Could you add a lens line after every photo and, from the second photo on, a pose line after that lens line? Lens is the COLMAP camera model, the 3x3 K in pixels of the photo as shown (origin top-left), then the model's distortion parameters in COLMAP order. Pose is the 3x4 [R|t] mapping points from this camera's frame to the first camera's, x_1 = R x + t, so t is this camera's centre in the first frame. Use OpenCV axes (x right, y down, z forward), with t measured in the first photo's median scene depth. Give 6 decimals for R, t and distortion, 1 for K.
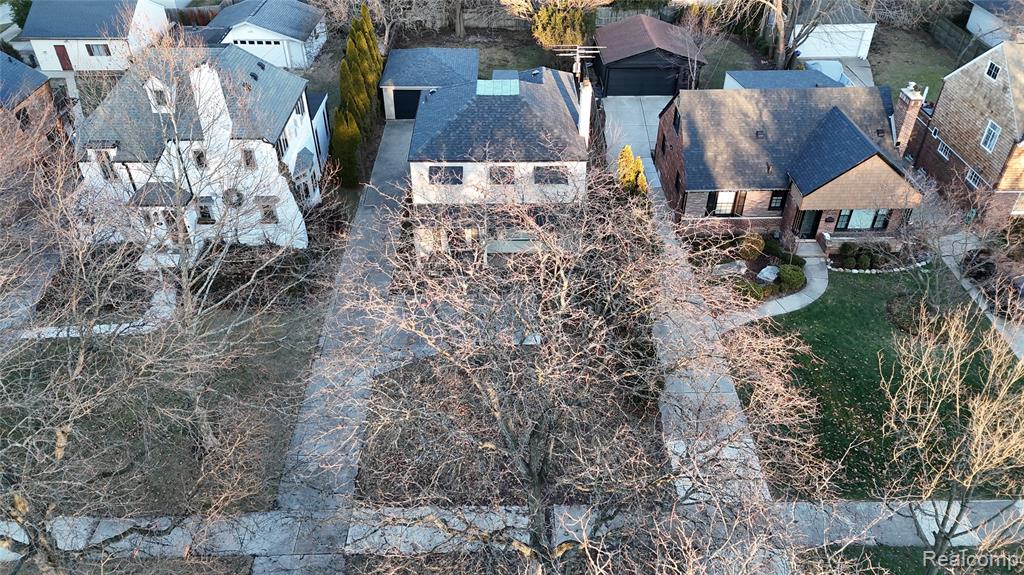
lens RADIAL K [[753.7, 0, 512.9], [0, 753.7, 303.3], [0, 0, 1]] dist [0.031934, -0.005197]
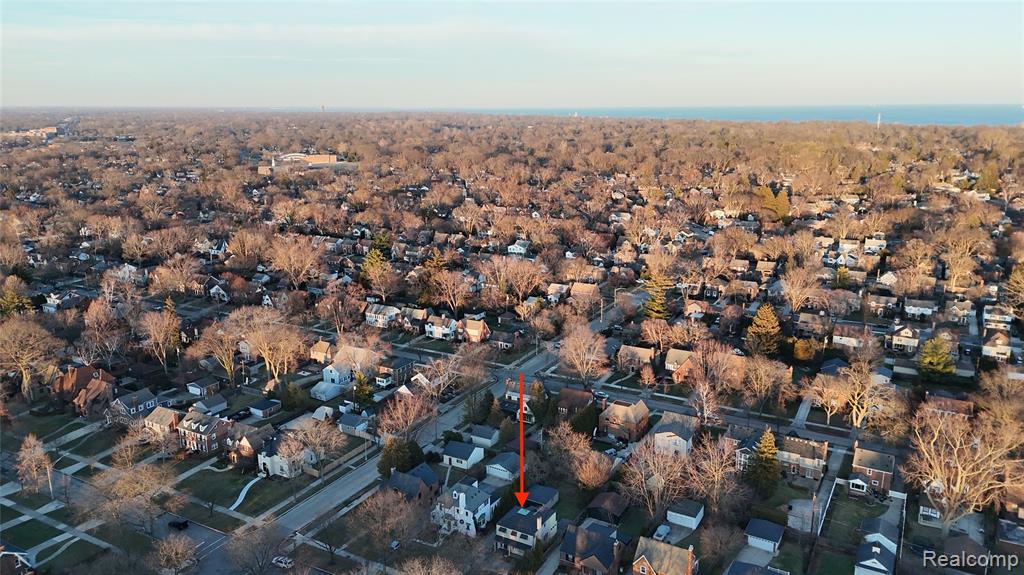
lens RADIAL K [[753.7, 0, 512.9], [0, 753.7, 303.3], [0, 0, 1]] dist [0.031934, -0.005197]
pose [[0.862448, 0.128222, -0.489635, 1.827923], [-0.304050, 0.904631, -0.298657, -0.065181], [0.404645, 0.406450, 0.819183, -2.914026]]
